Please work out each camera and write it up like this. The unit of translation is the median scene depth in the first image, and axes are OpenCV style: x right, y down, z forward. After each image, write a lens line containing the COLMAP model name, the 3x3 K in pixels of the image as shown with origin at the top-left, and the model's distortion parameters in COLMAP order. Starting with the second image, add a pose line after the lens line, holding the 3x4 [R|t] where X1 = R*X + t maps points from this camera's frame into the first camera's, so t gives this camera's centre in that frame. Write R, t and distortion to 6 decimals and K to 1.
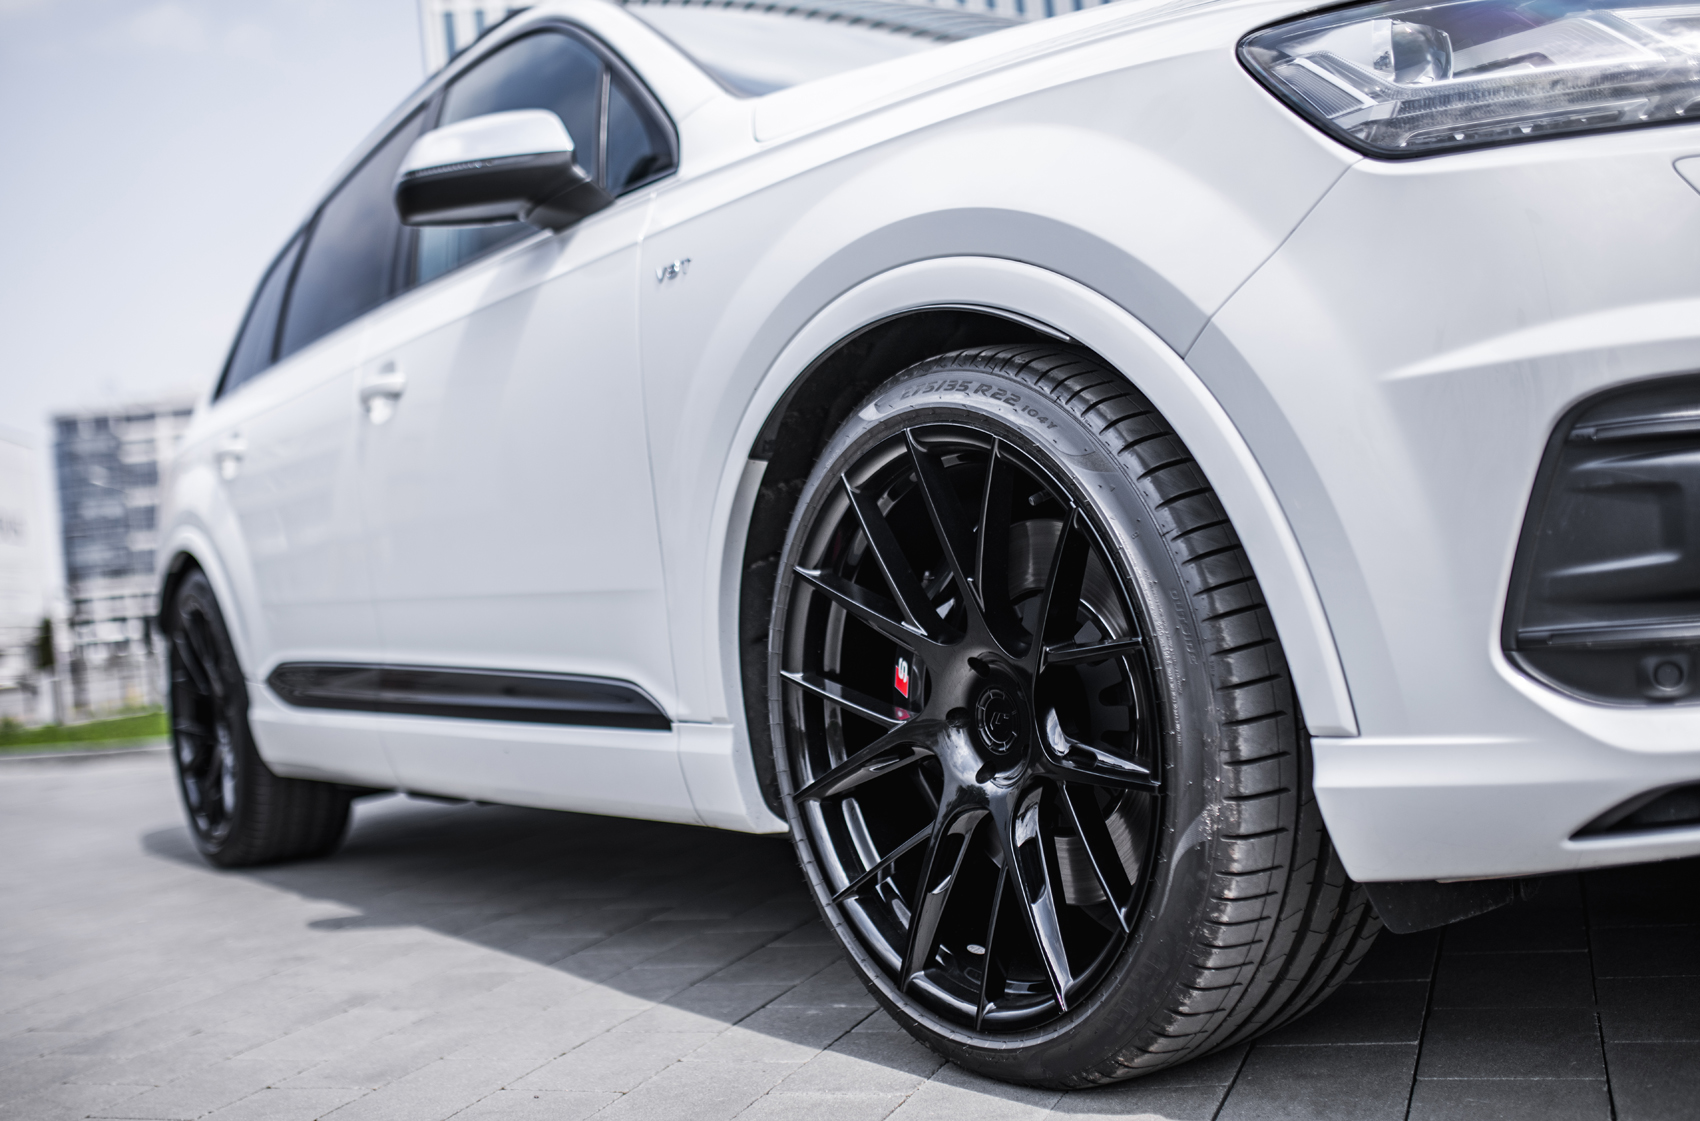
lens RADIAL K [[1742.1, 0, 801.4], [0, 1742.1, 592.5], [0, 0, 1]] dist [-0.041797, 0.045119]
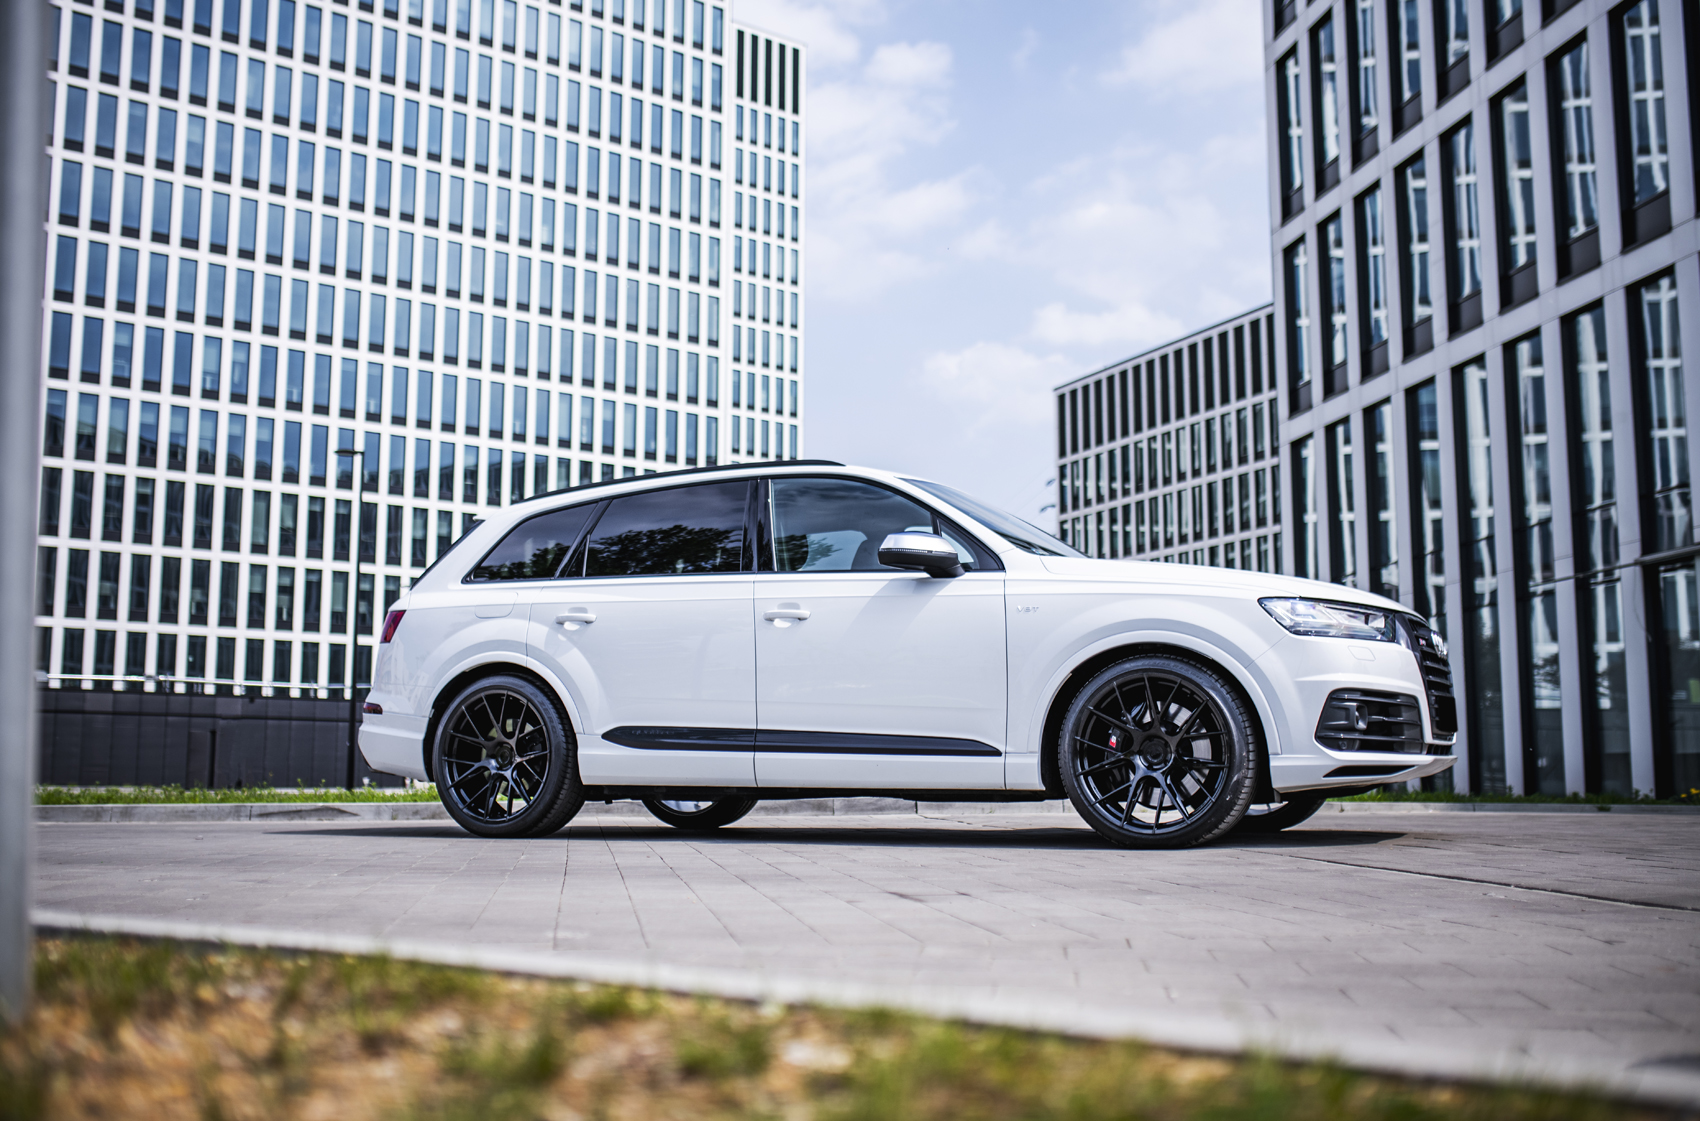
lens RADIAL K [[1722.1, 0, 850.0], [0, 1722.1, 560.5], [0, 0, 1]] dist [-0.081598, 0.138572]
pose [[0.844704, 0.170160, 0.507465, -2.166922], [-0.092912, 0.980341, -0.174064, 0.336349], [-0.527108, 0.099883, 0.843908, -1.638458]]
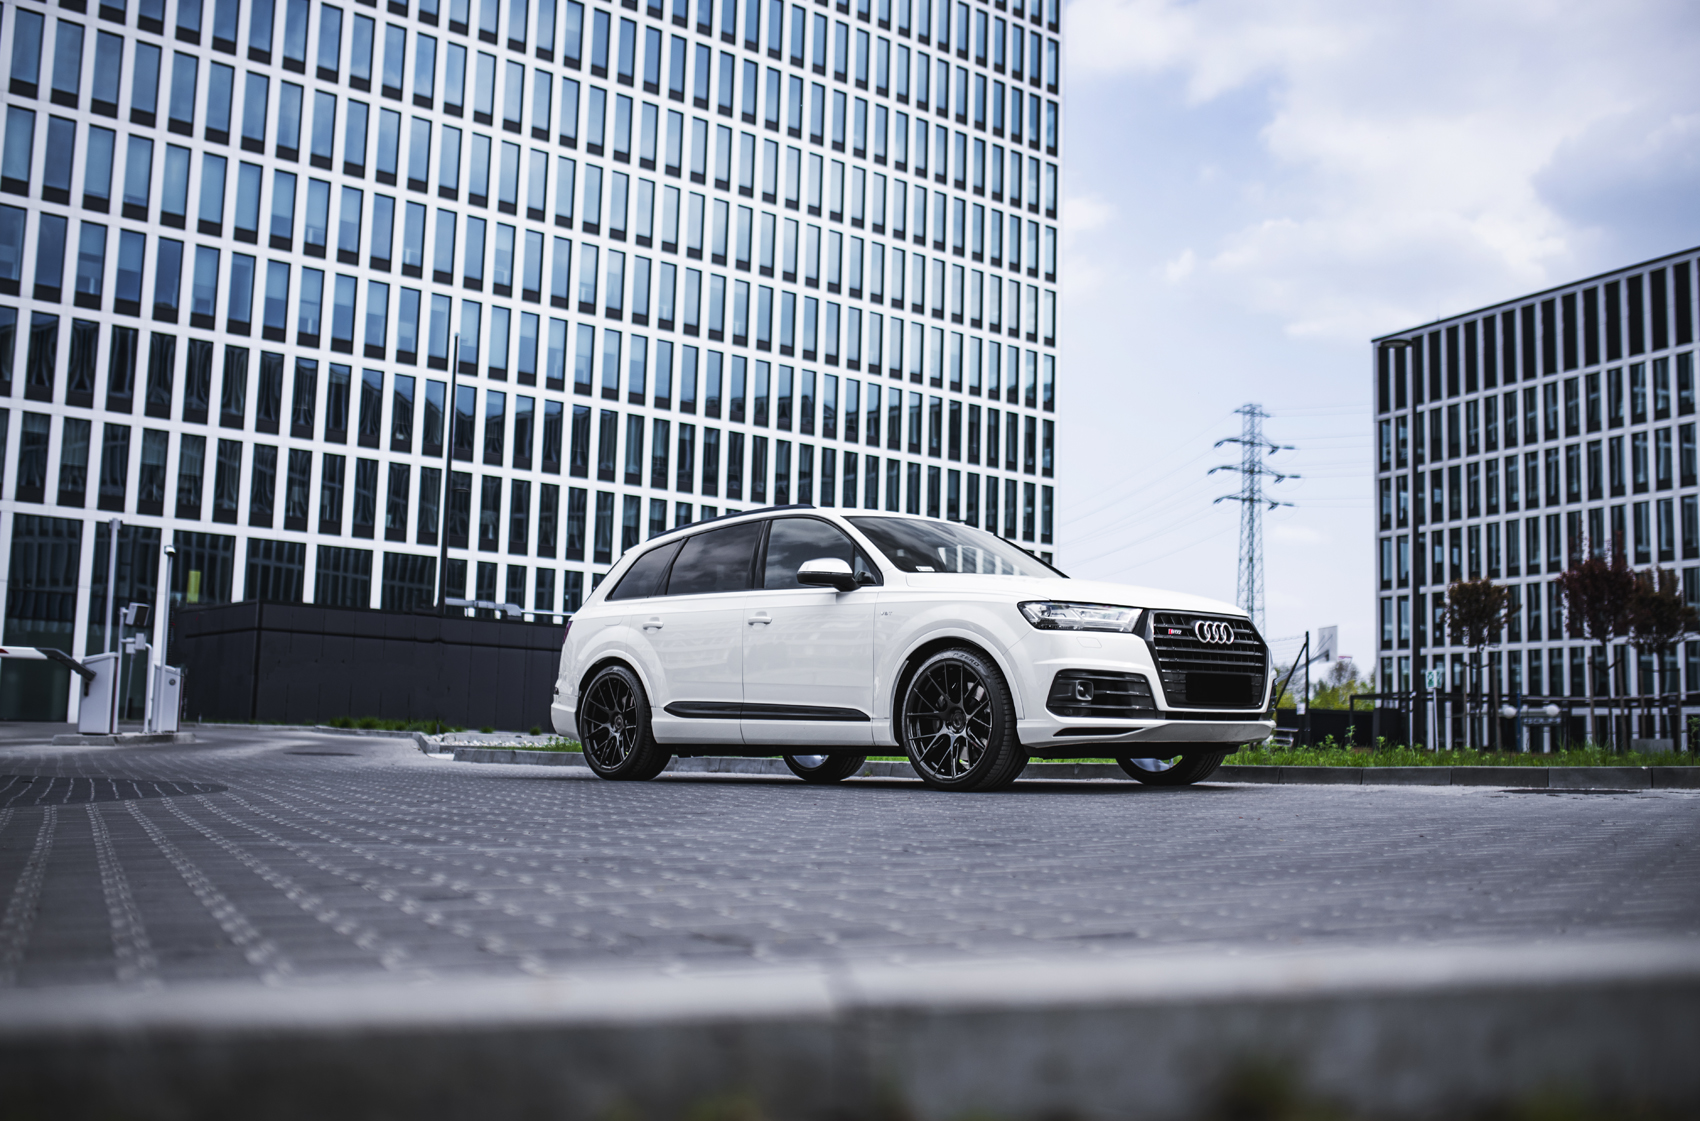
lens RADIAL K [[1742.1, 0, 801.4], [0, 1742.1, 592.5], [0, 0, 1]] dist [-0.041797, 0.045119]
pose [[0.982994, 0.126492, 0.133123, -0.961119], [-0.113183, 0.988198, -0.103217, 0.260414], [-0.144608, 0.086395, 0.985710, -3.602139]]
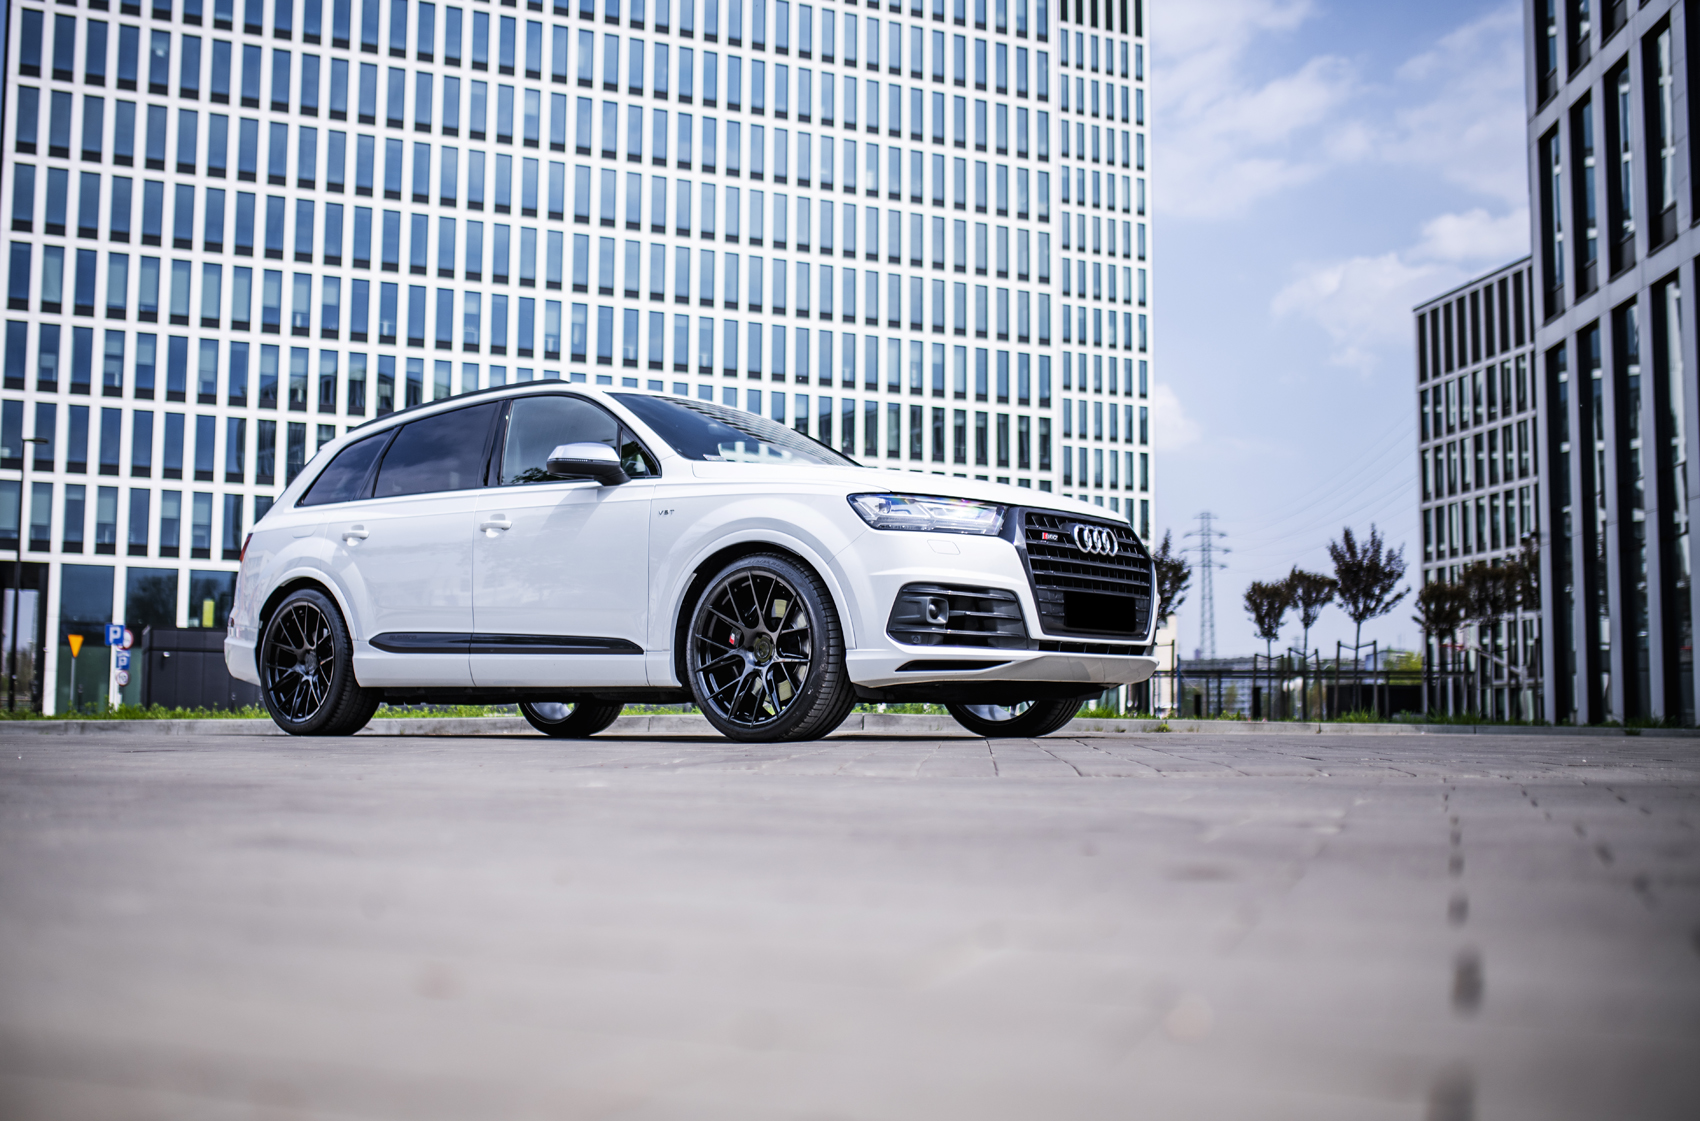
lens RADIAL K [[1734.4, 0, 794.1], [0, 1734.4, 584.9], [0, 0, 1]] dist [-0.059480, 0.057465]
pose [[0.949618, 0.133632, 0.283492, -0.833479], [-0.108333, 0.988745, -0.103191, 0.288446], [-0.294091, 0.067280, 0.953407, -2.401431]]
